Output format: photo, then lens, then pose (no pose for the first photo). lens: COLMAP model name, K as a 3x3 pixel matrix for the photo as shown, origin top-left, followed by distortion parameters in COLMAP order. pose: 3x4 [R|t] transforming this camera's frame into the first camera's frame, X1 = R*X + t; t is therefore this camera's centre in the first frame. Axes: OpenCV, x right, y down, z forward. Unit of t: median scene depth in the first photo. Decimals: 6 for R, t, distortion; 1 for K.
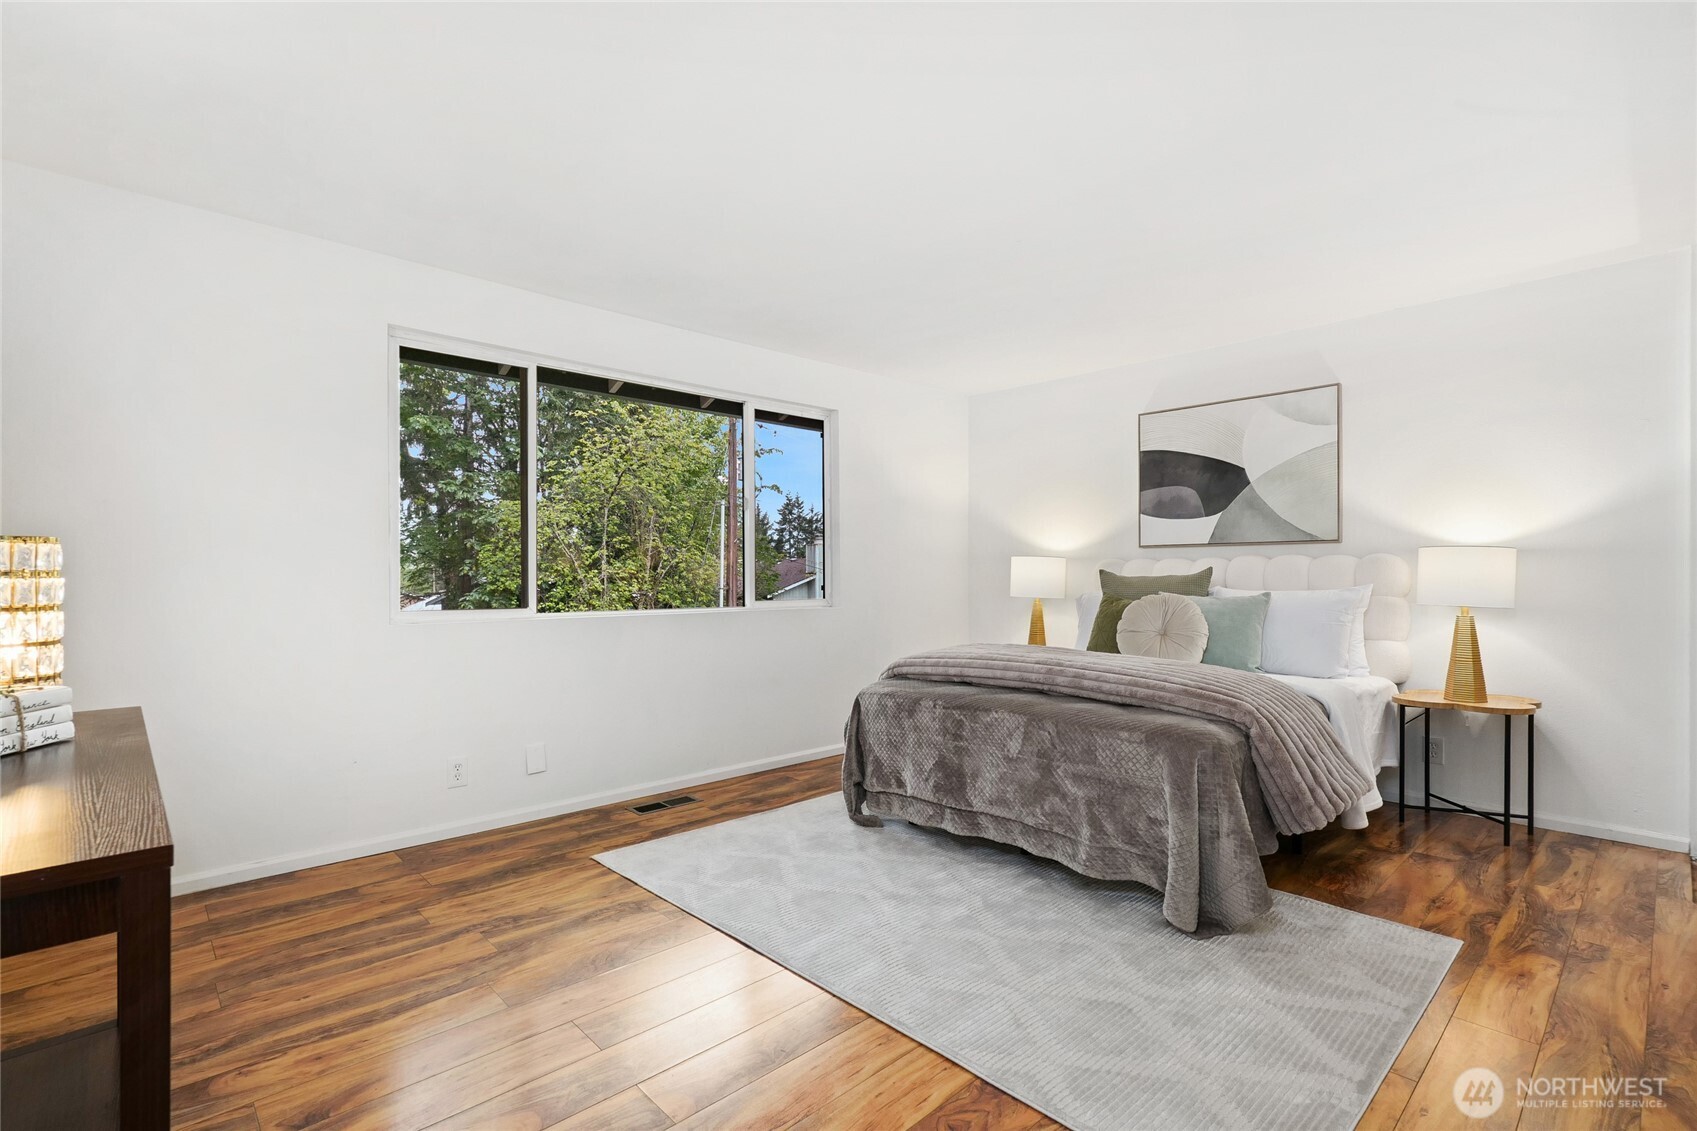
lens RADIAL K [[784.3, 0, 845.0], [0, 784.3, 566.3], [0, 0, 1]] dist [-0.010546, 0.000201]
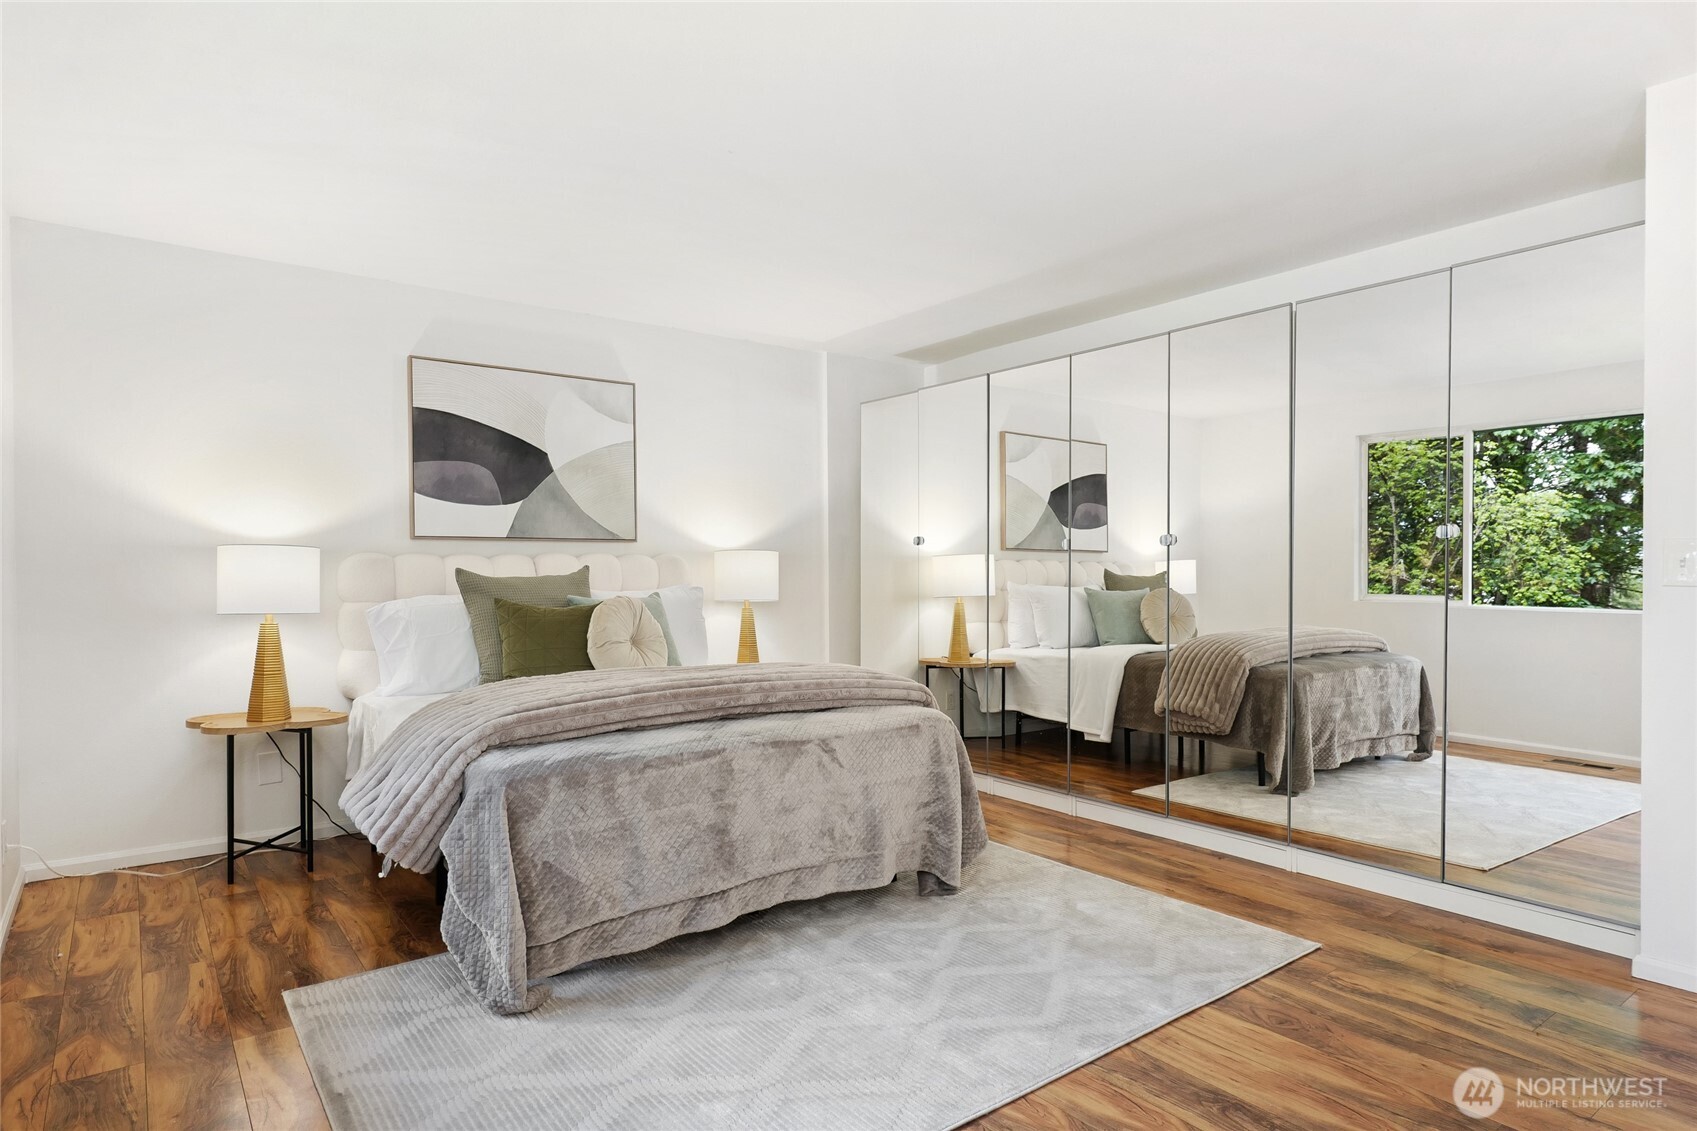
lens RADIAL K [[961.6, 0, 848.5], [0, 961.6, 565.5], [0, 0, 1]] dist [-0.002209, -0.000552]
pose [[0.092179, 0.009974, 0.995693, -0.506988], [-0.002659, 0.999949, -0.009770, 0.009382], [-0.995739, -0.001747, 0.092200, 0.545818]]
